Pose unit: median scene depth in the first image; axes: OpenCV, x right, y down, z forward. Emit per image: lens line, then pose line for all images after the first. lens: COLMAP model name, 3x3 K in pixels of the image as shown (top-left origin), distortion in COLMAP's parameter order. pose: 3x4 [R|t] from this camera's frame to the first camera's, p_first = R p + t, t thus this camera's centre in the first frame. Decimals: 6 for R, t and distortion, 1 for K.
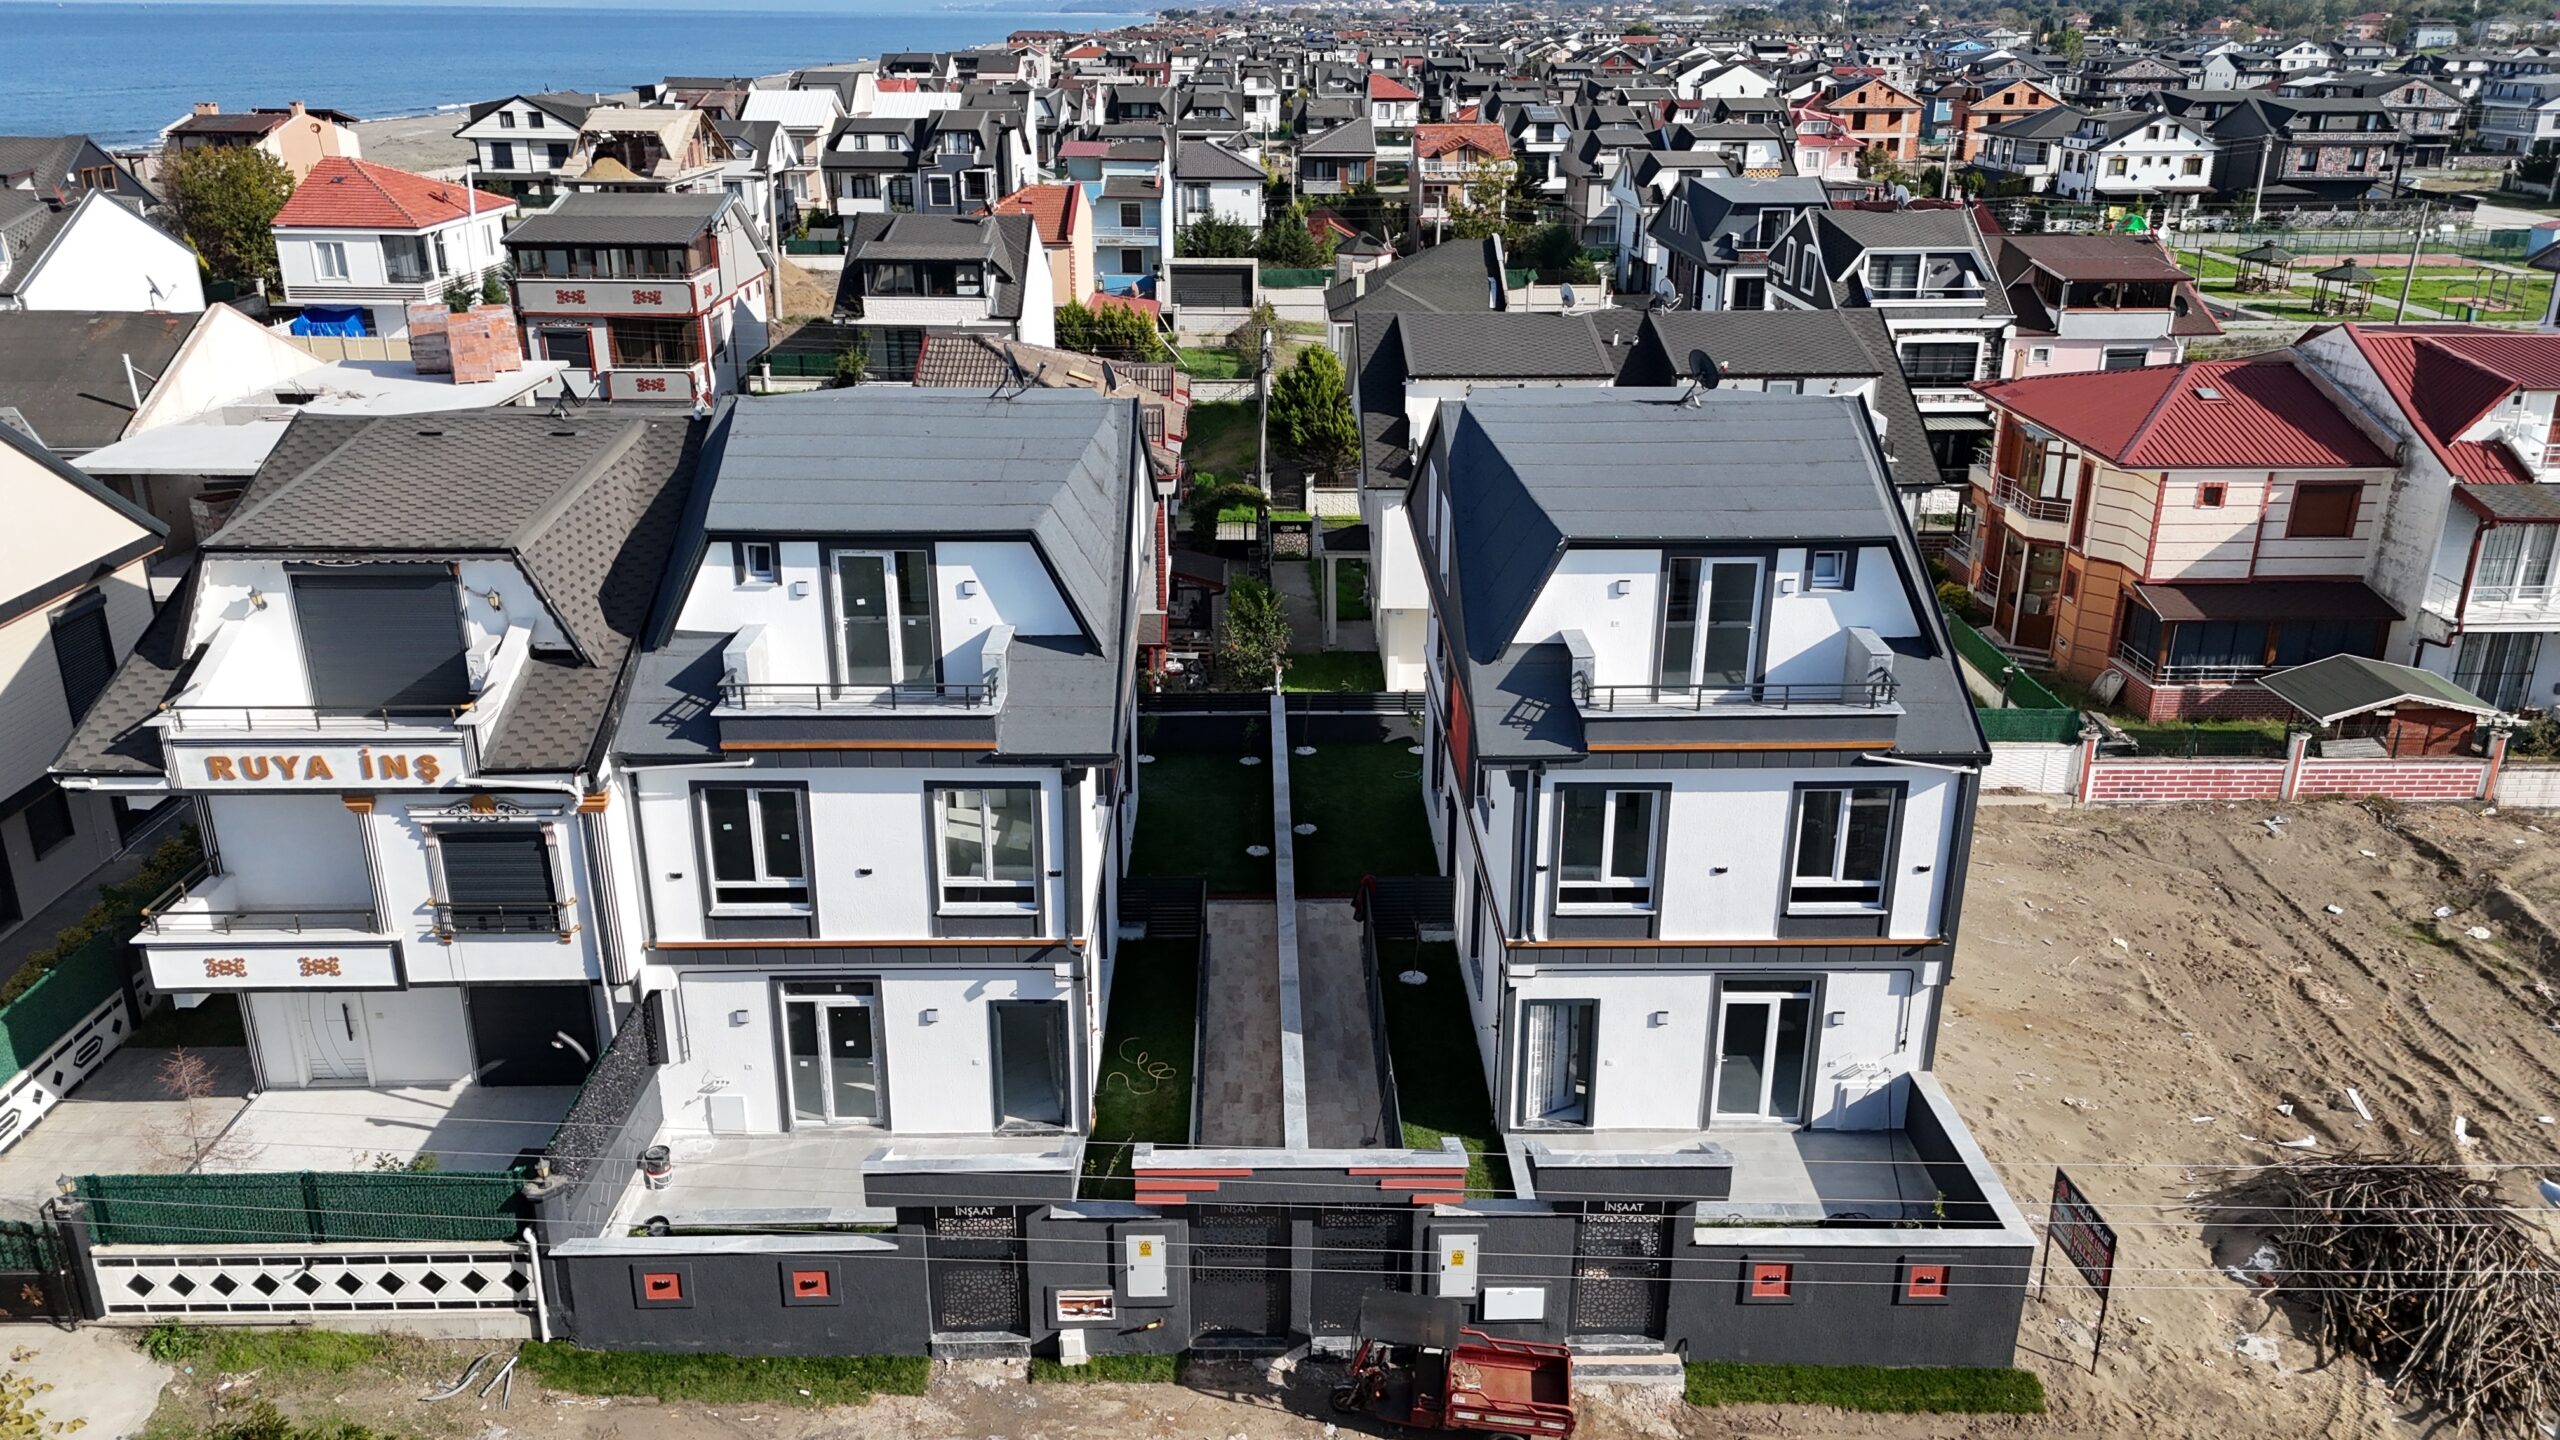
lens RADIAL K [[1876.1, 0, 1278.5], [0, 1876.1, 723.1], [0, 0, 1]] dist [0.071108, -0.063420]
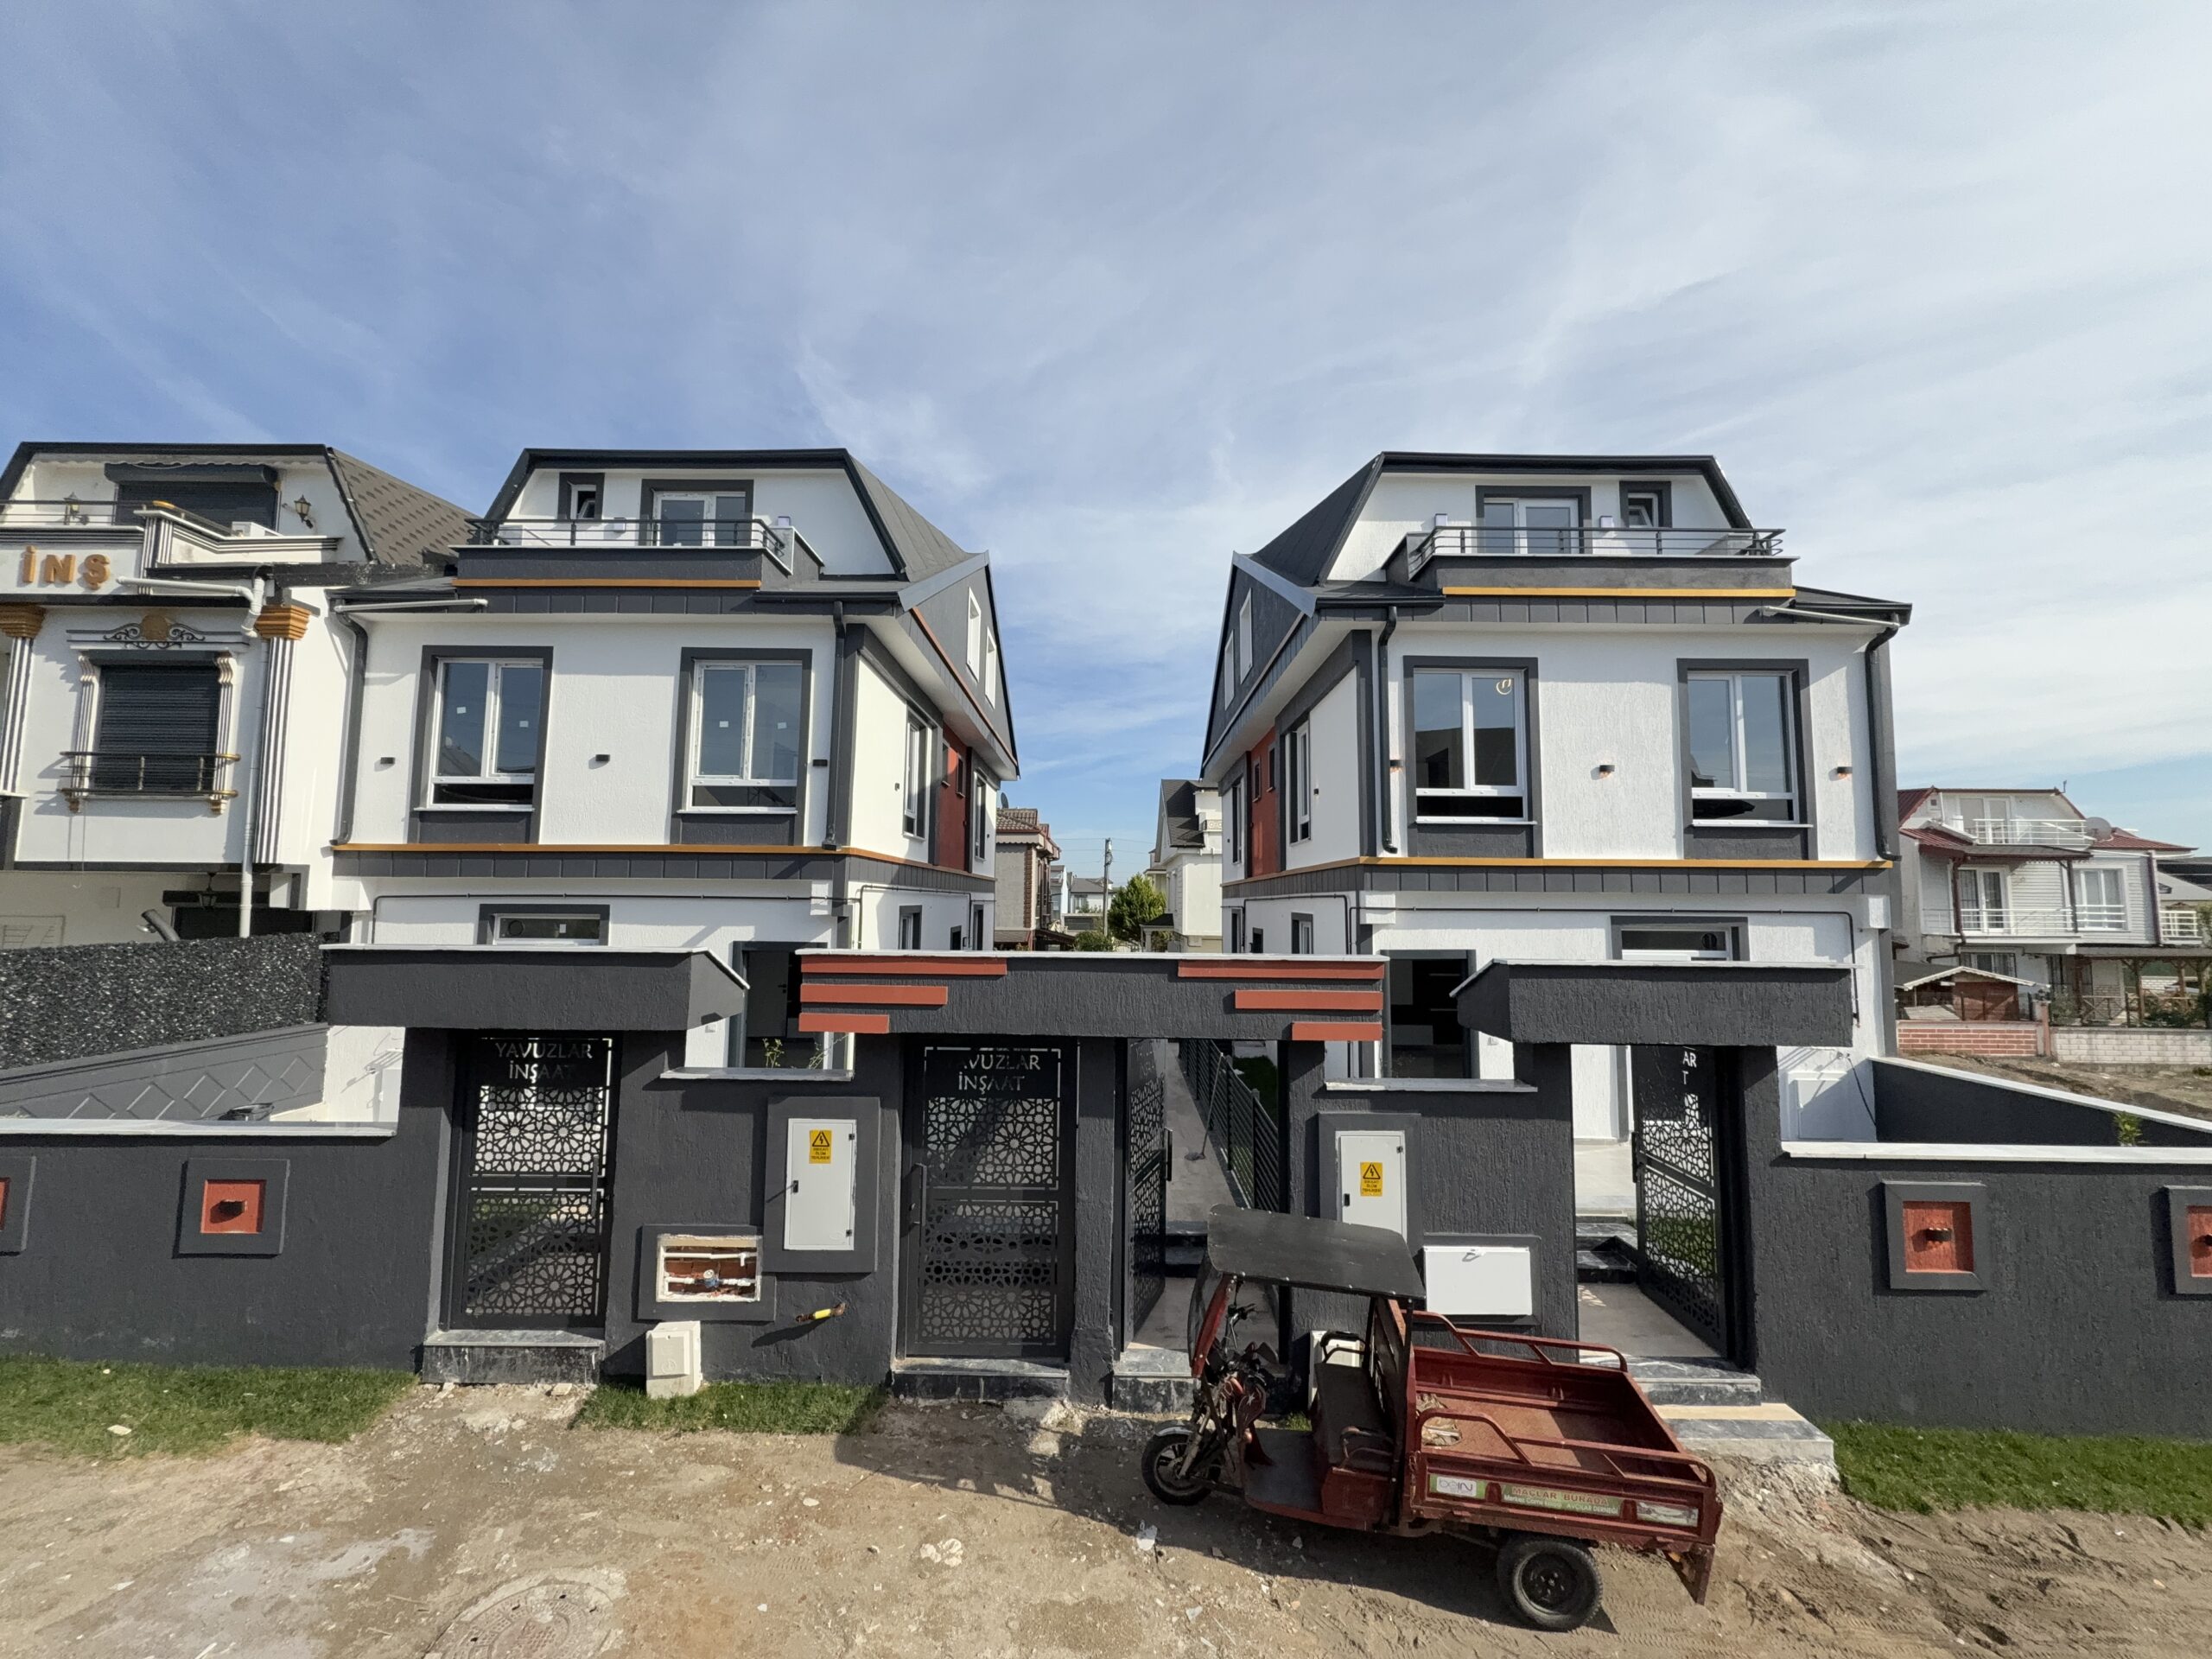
lens RADIAL K [[879.3, 0, 1106.7], [0, 879.3, 831.1], [0, 0, 1]] dist [-0.001196, 0.000558]
pose [[0.999762, 0.005104, -0.021212, 0.018853], [-0.013661, 0.904515, -0.426223, 0.273264], [0.017011, 0.426411, 0.904369, 0.647594]]
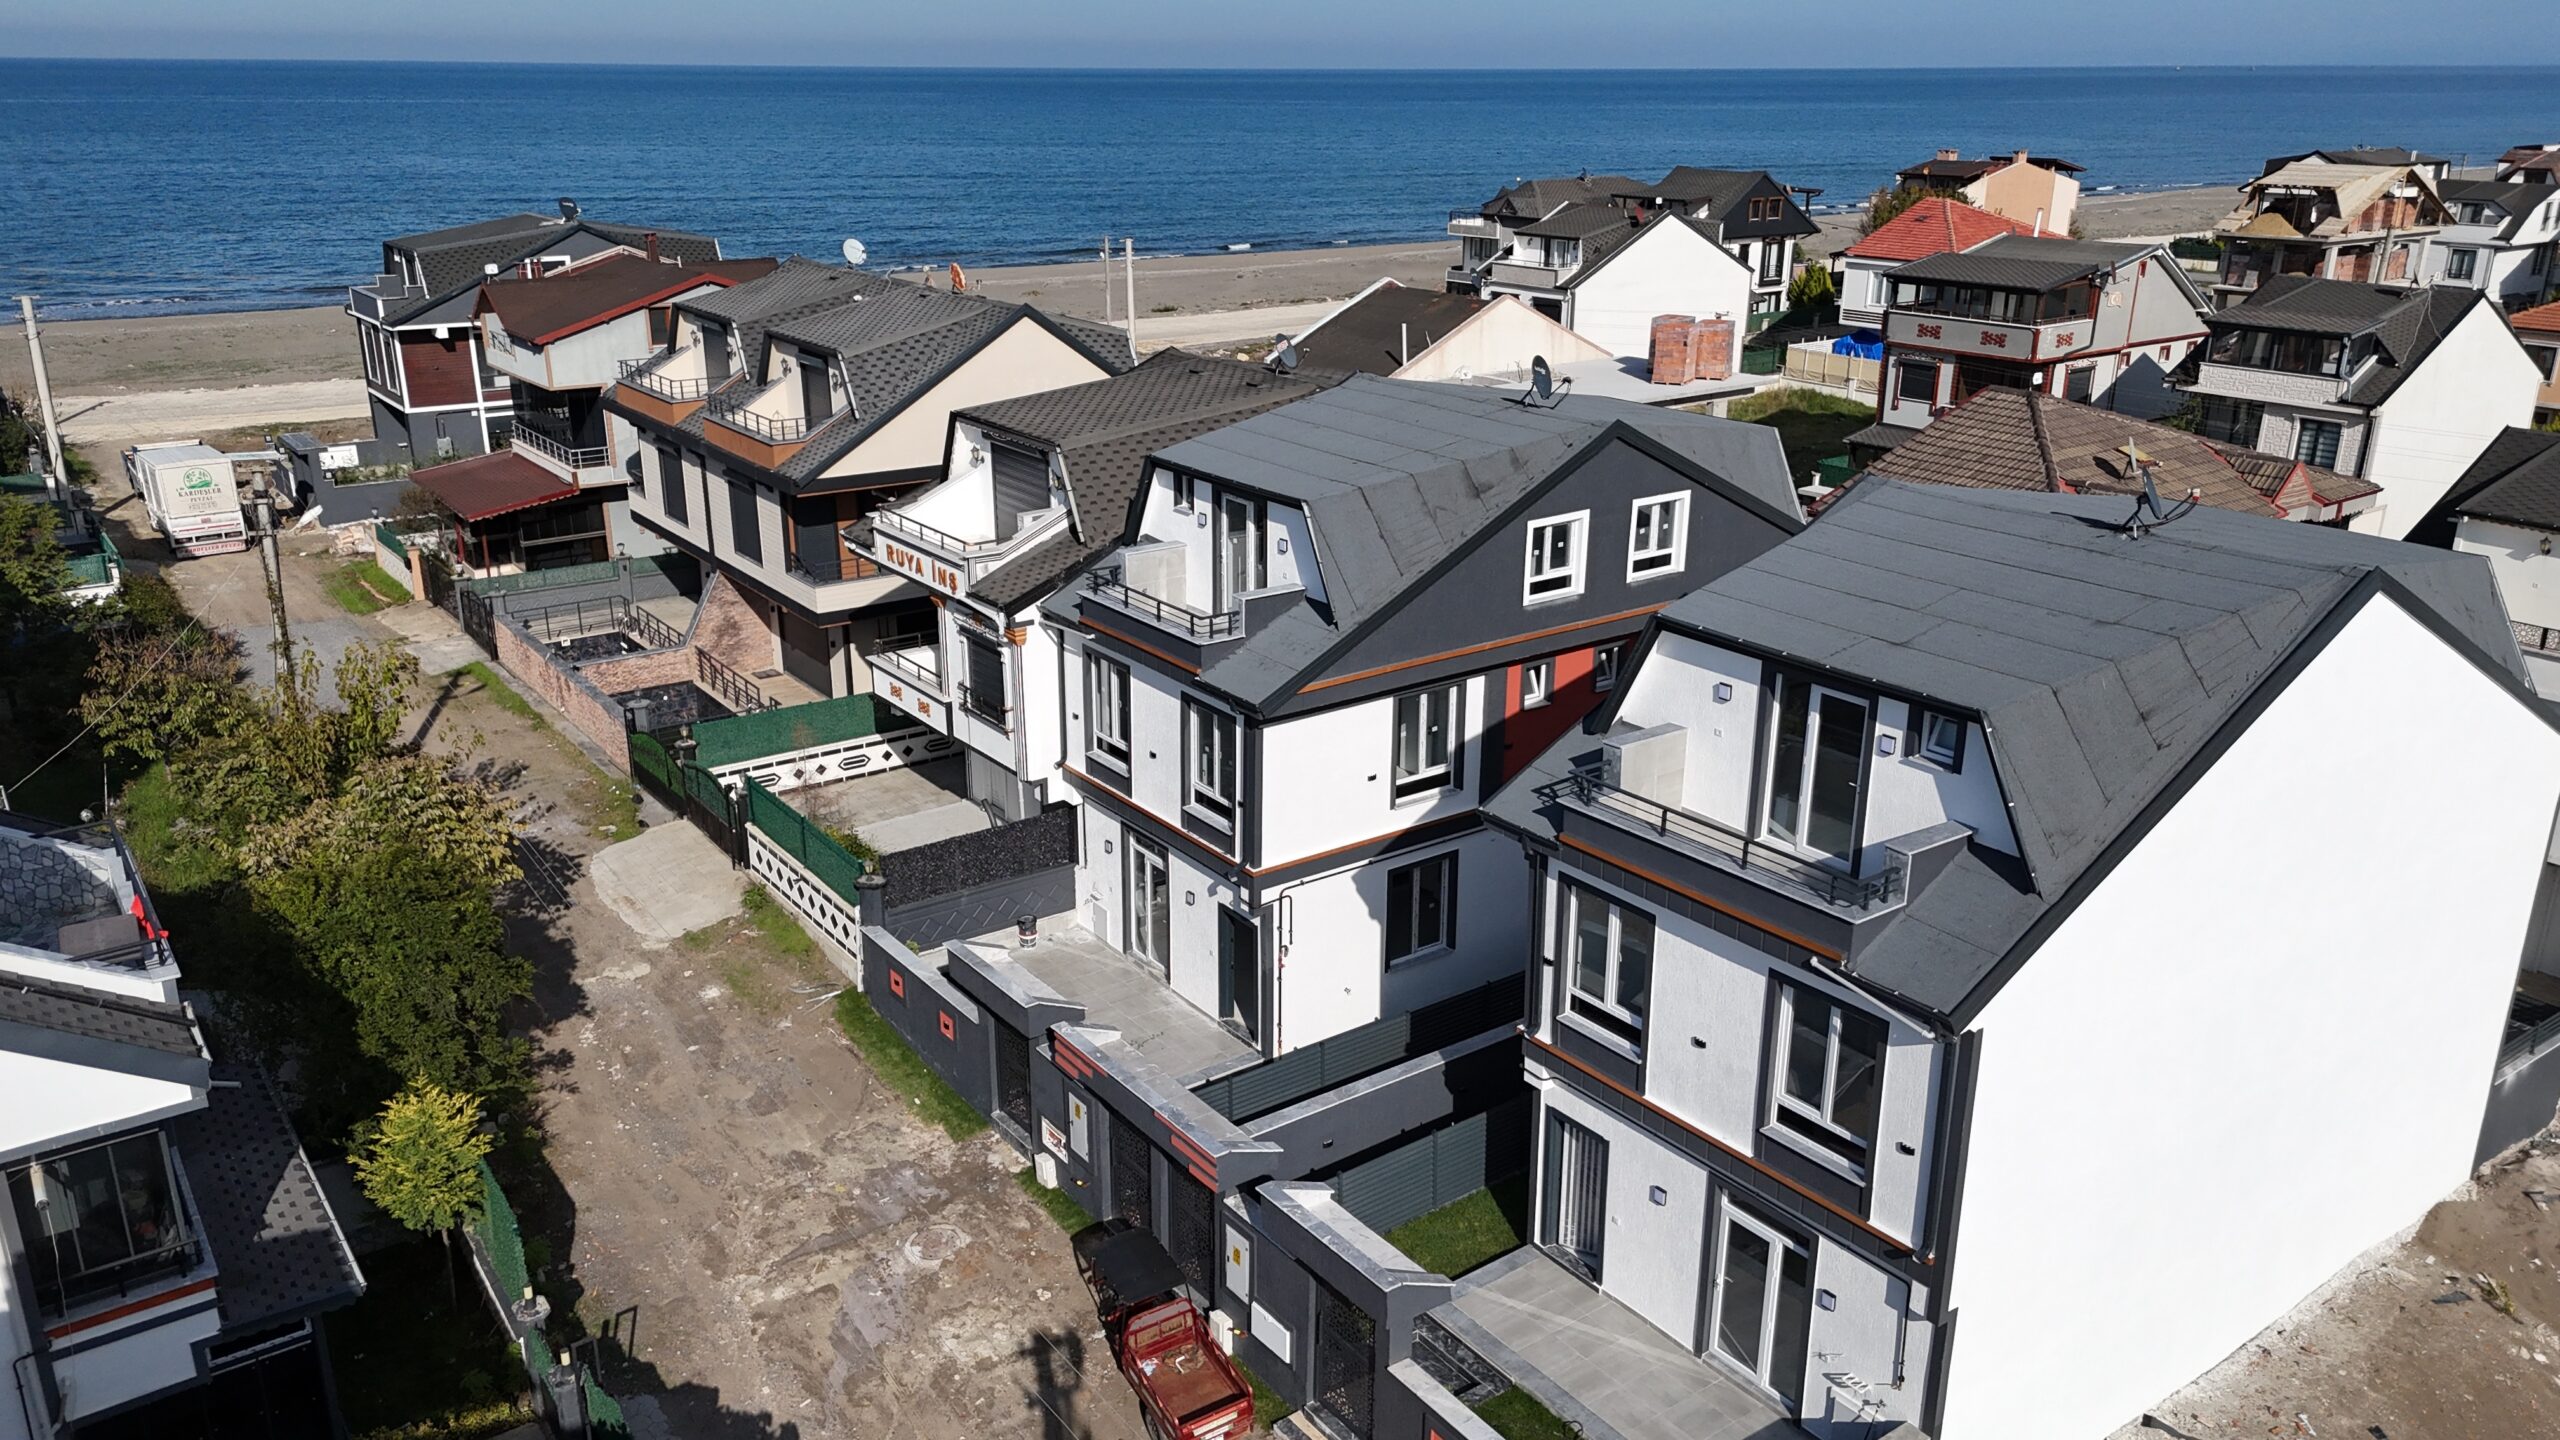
lens RADIAL K [[1876.1, 0, 1278.3], [0, 1876.1, 704.3], [0, 0, 1]] dist [0.071108, -0.063420]
pose [[0.577045, 0.260248, -0.774138, 0.732542], [-0.288455, 0.951726, 0.104934, -0.098419], [0.764076, 0.162753, 0.624259, 0.307425]]
